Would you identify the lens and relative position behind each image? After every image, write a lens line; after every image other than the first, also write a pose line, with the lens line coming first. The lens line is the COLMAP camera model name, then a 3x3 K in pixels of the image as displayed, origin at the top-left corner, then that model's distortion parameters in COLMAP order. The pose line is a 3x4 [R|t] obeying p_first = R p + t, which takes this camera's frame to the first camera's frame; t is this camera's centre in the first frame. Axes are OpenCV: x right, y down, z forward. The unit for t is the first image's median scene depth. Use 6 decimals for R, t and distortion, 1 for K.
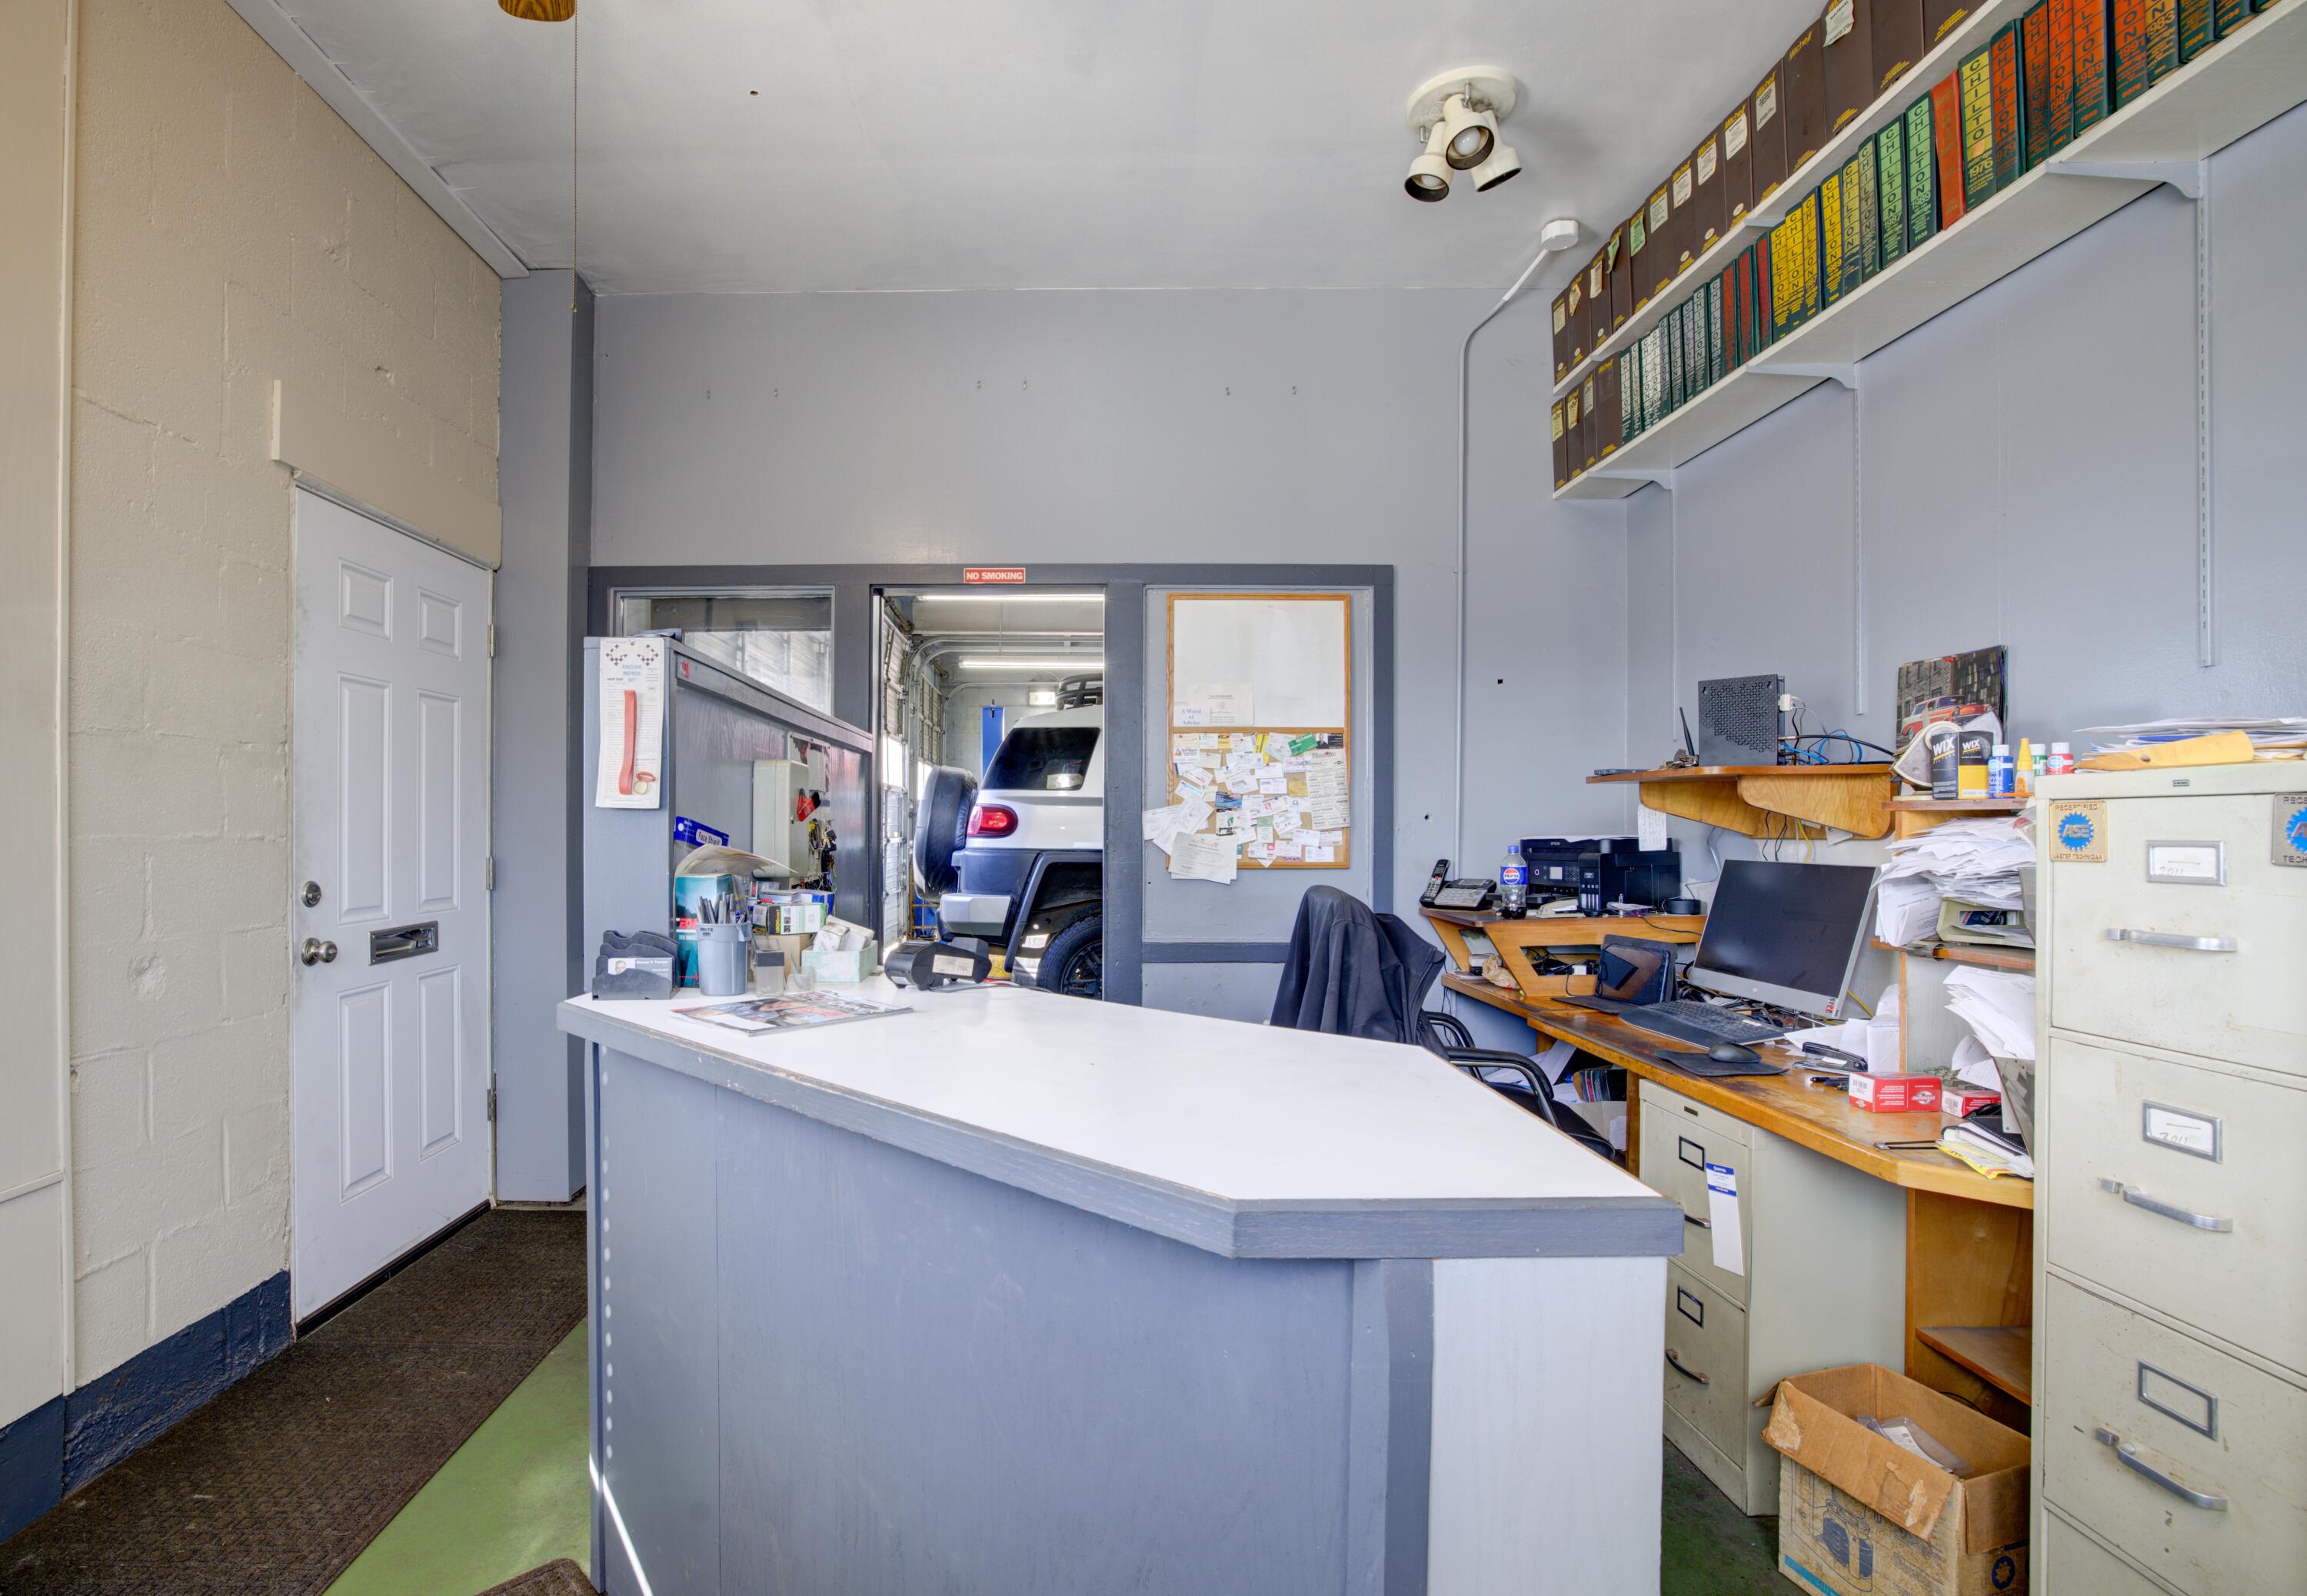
lens RADIAL K [[1134.4, 0, 1076.4], [0, 1134.4, 830.7], [0, 0, 1]] dist [-0.037749, 0.031645]
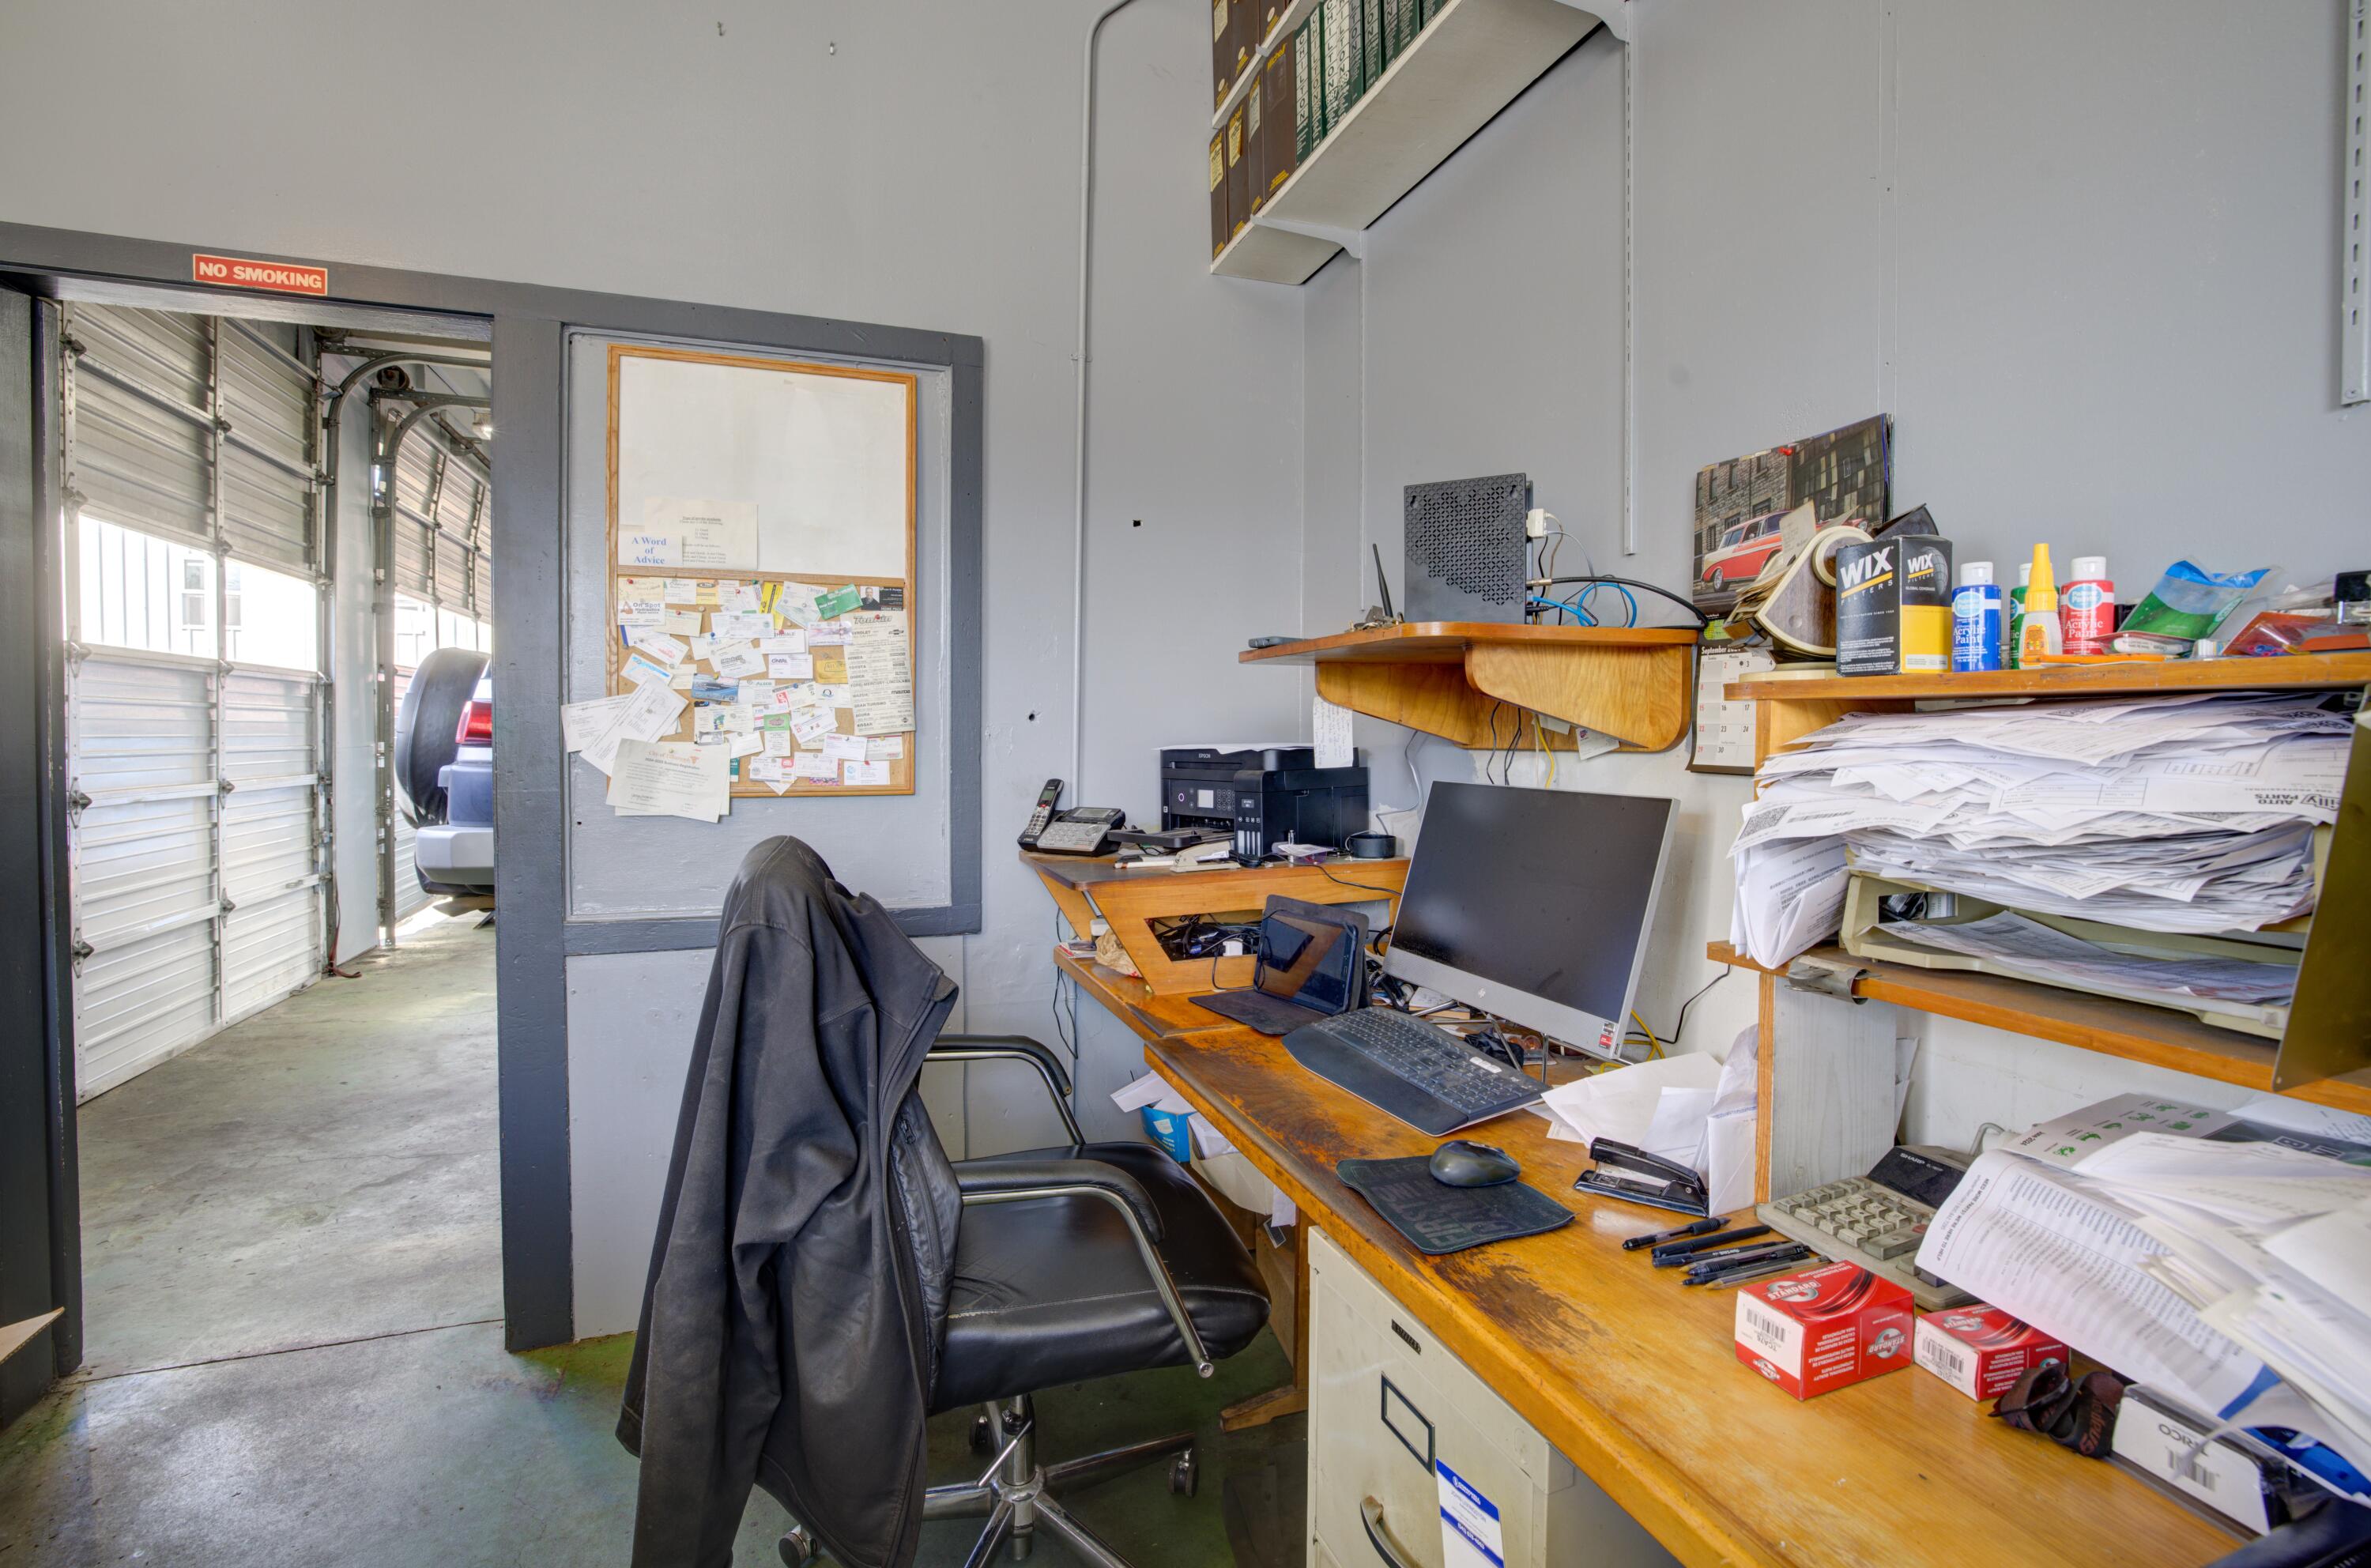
lens RADIAL K [[1071.1, 0, 1184.9], [0, 1071.1, 758.3], [0, 0, 1]] dist [0.000367, 0.000183]
pose [[0.944707, -0.005675, 0.327868, 0.211724], [-0.000957, 0.999798, 0.020061, -0.000264], [-0.327916, -0.019265, 0.944511, 0.412253]]
